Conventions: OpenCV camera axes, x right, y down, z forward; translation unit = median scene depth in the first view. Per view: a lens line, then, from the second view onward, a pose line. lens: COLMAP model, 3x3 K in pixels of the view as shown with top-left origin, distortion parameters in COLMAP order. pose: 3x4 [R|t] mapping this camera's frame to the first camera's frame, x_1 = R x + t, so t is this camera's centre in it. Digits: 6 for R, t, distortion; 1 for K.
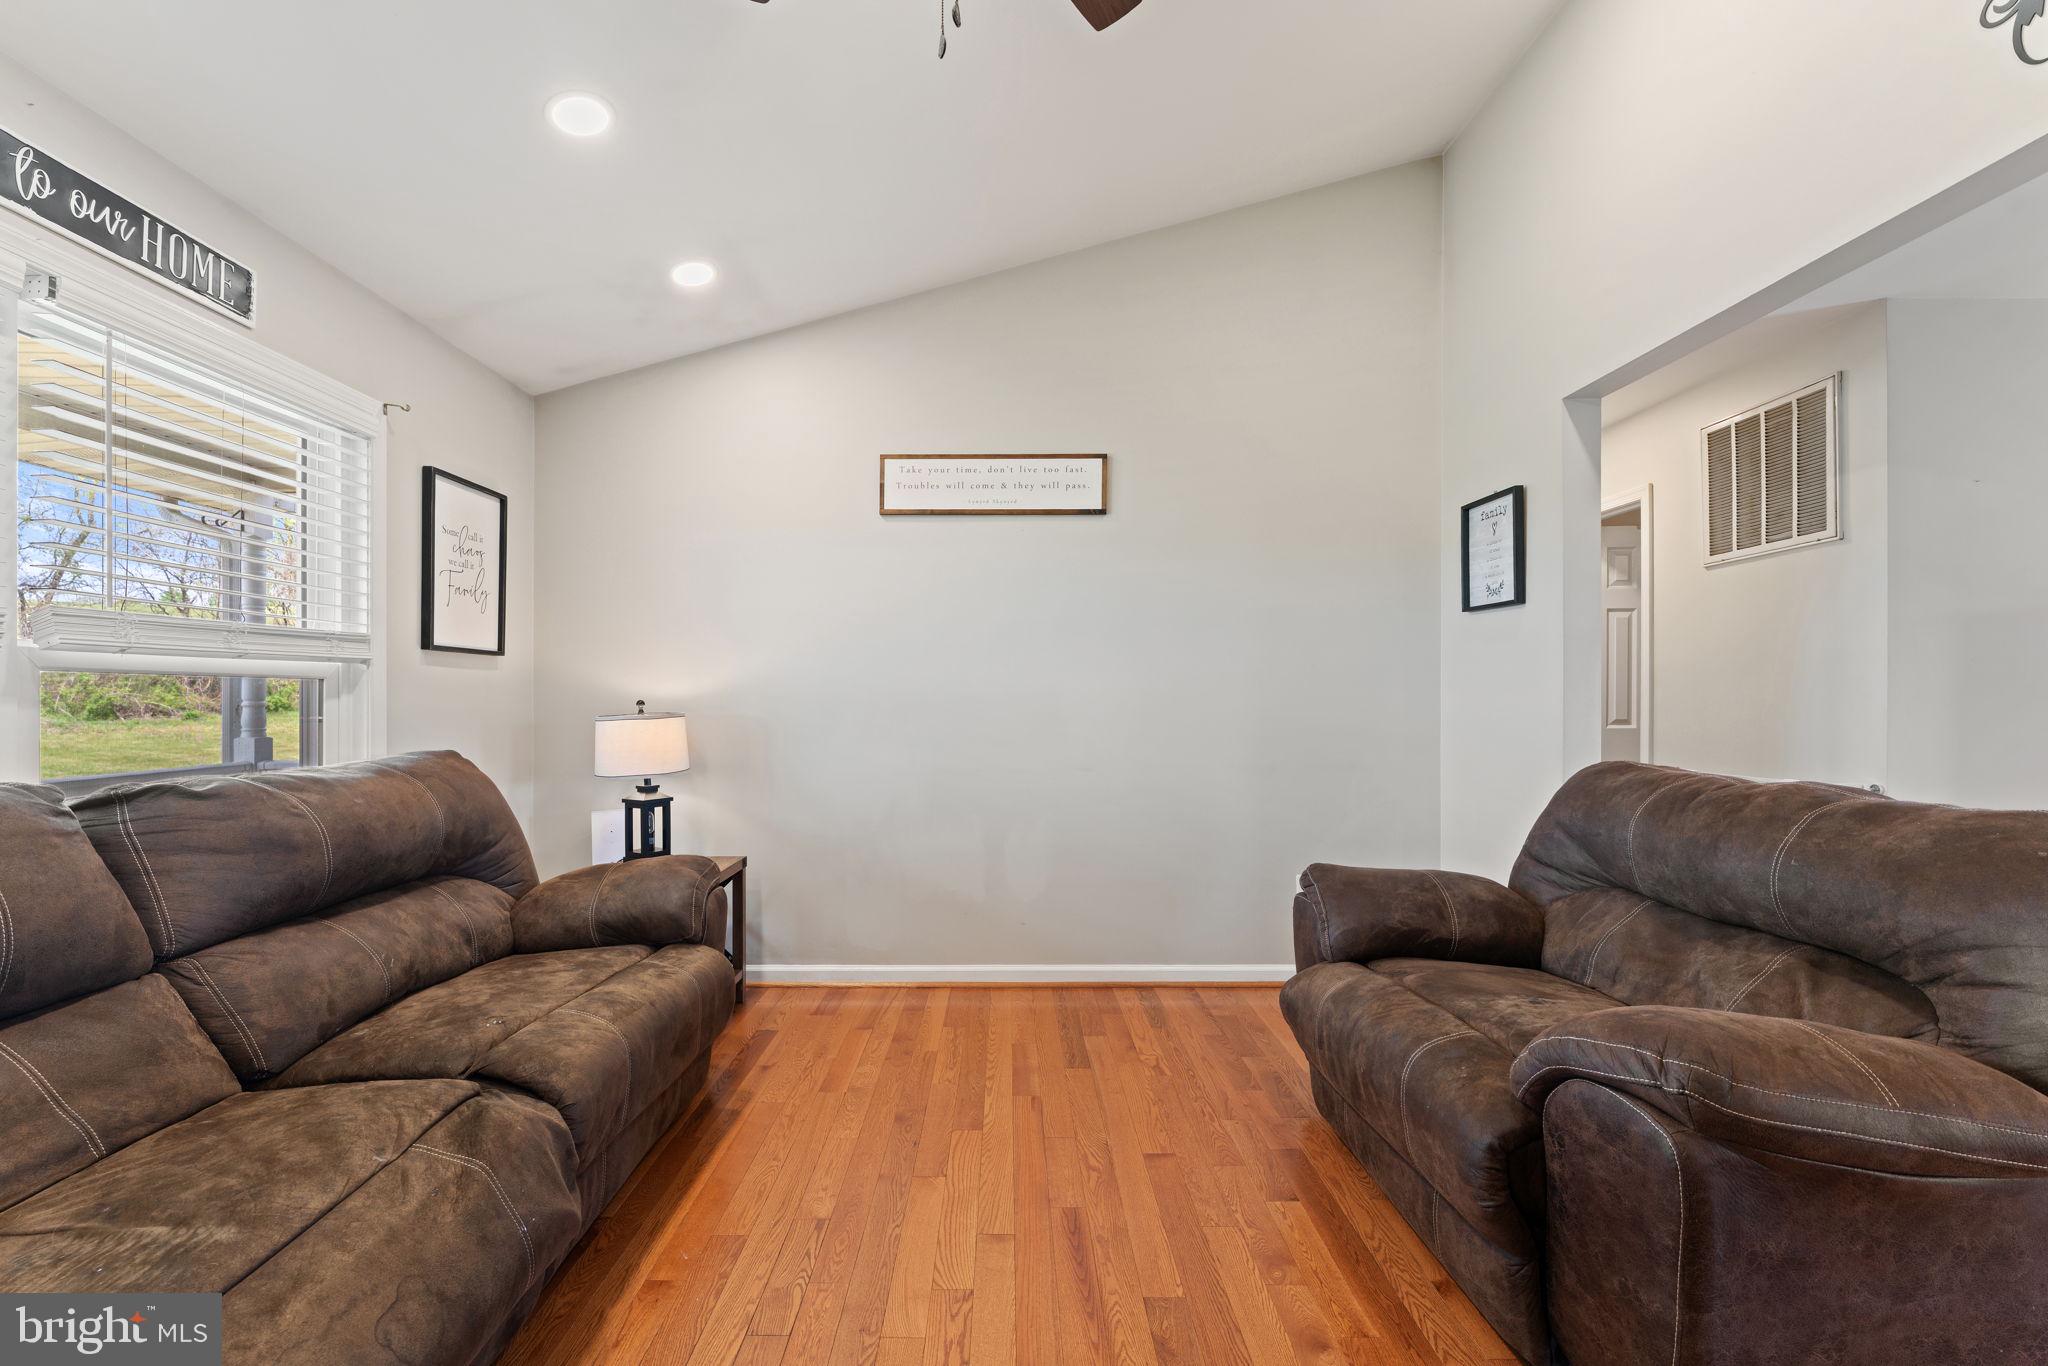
lens RADIAL K [[866.6, 0, 989.9], [0, 866.6, 698.4], [0, 0, 1]] dist [-0.000799, -0.000163]
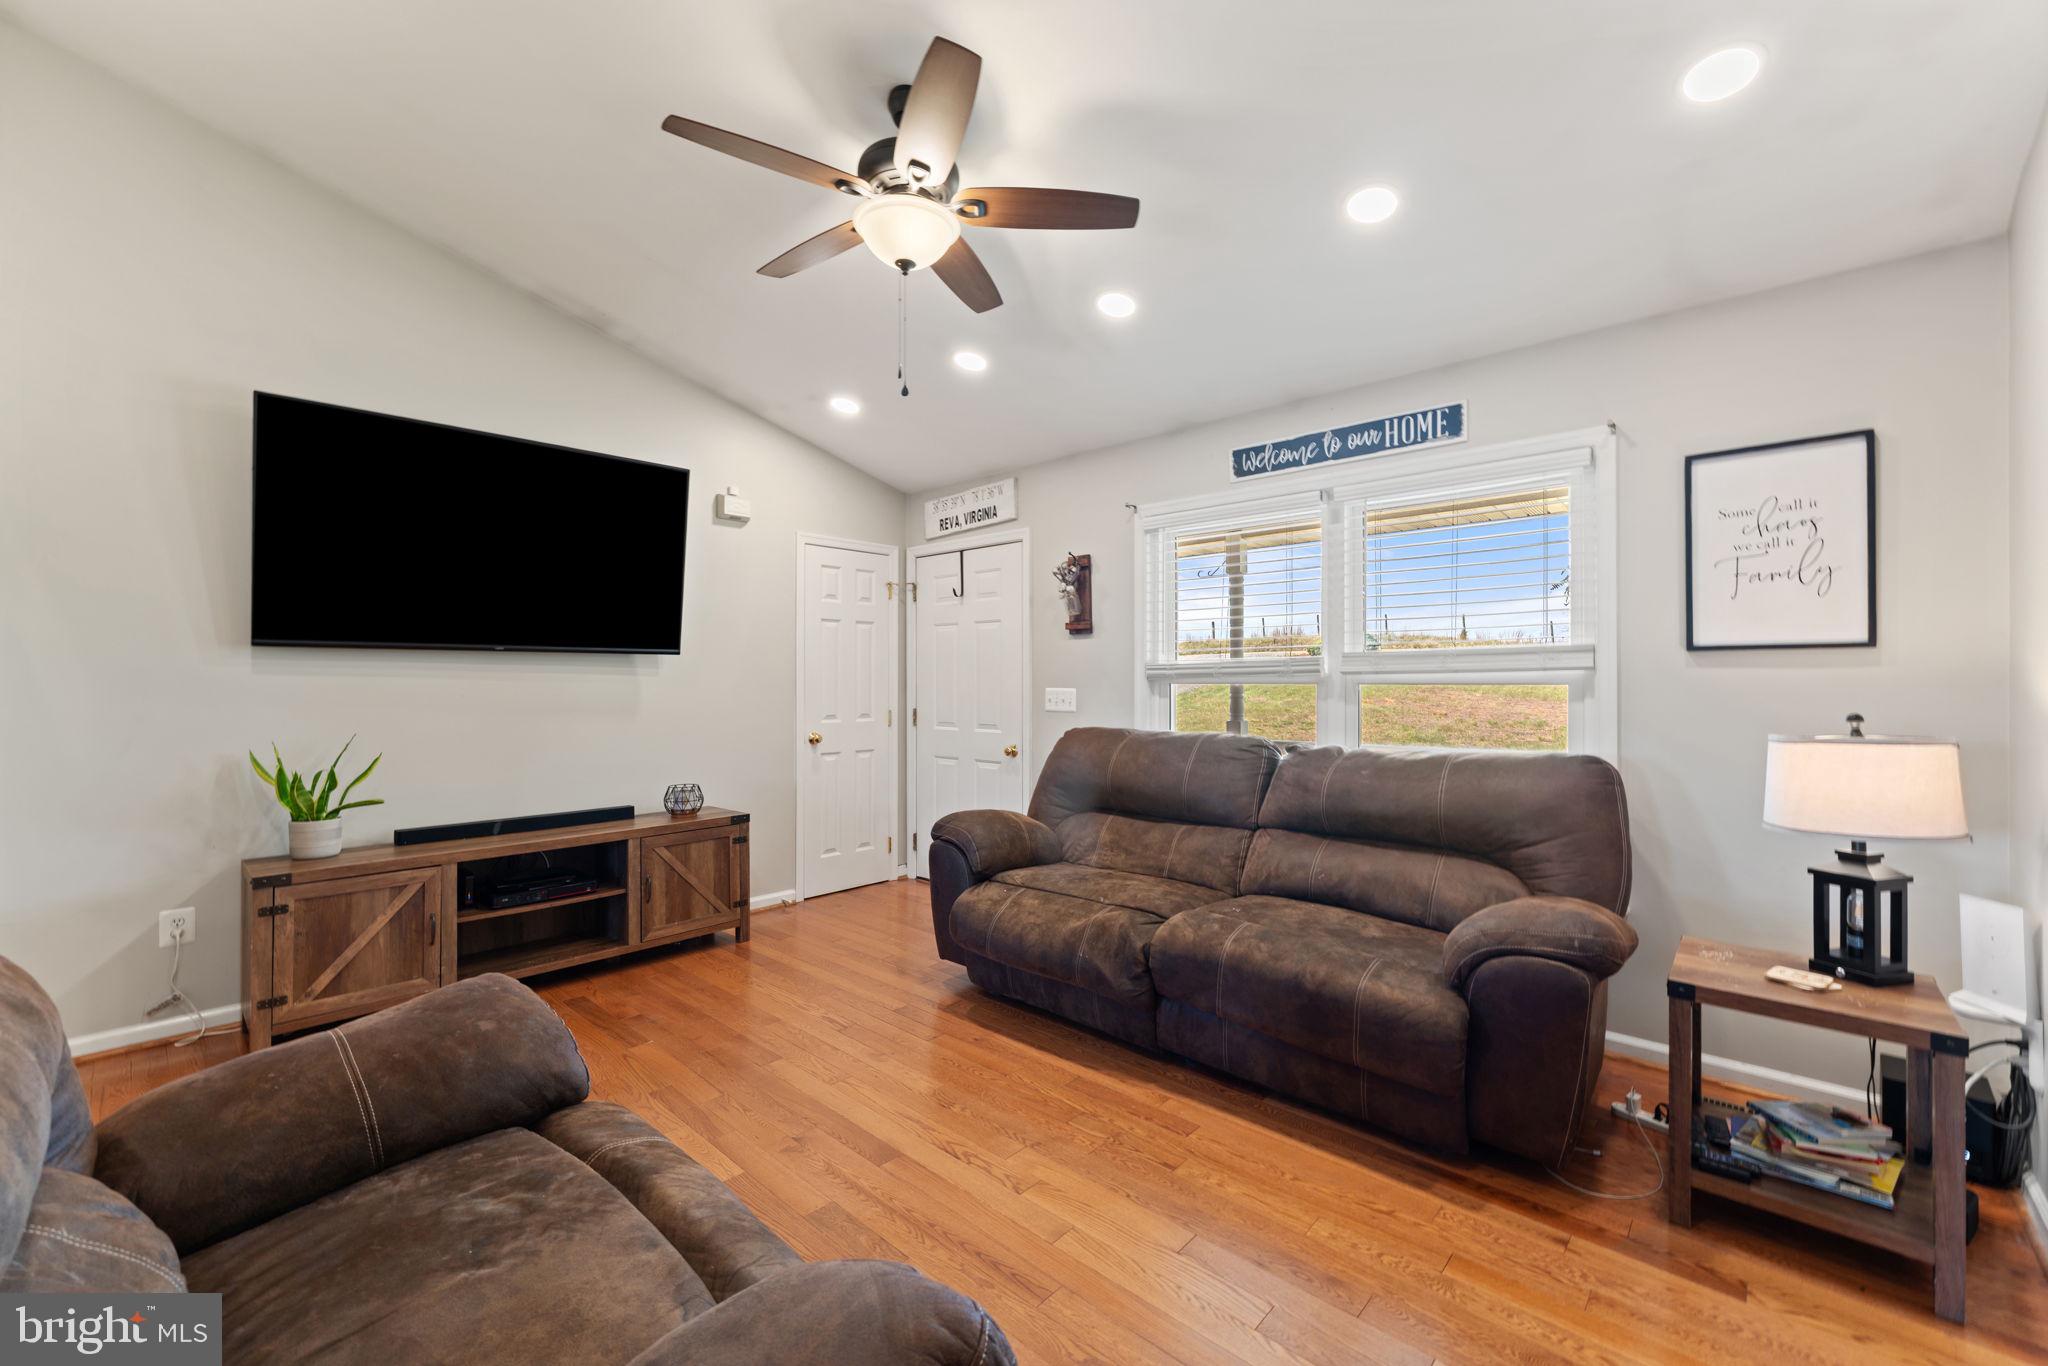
lens RADIAL K [[835.6, 0, 1018.4], [0, 835.6, 679.5], [0, 0, 1]] dist [-0.002042, -0.000047]
pose [[-0.673315, 0.002237, -0.739353, 0.552090], [0.006766, 0.999972, -0.003135, -0.030878], [0.739325, -0.007113, -0.673311, 1.160246]]
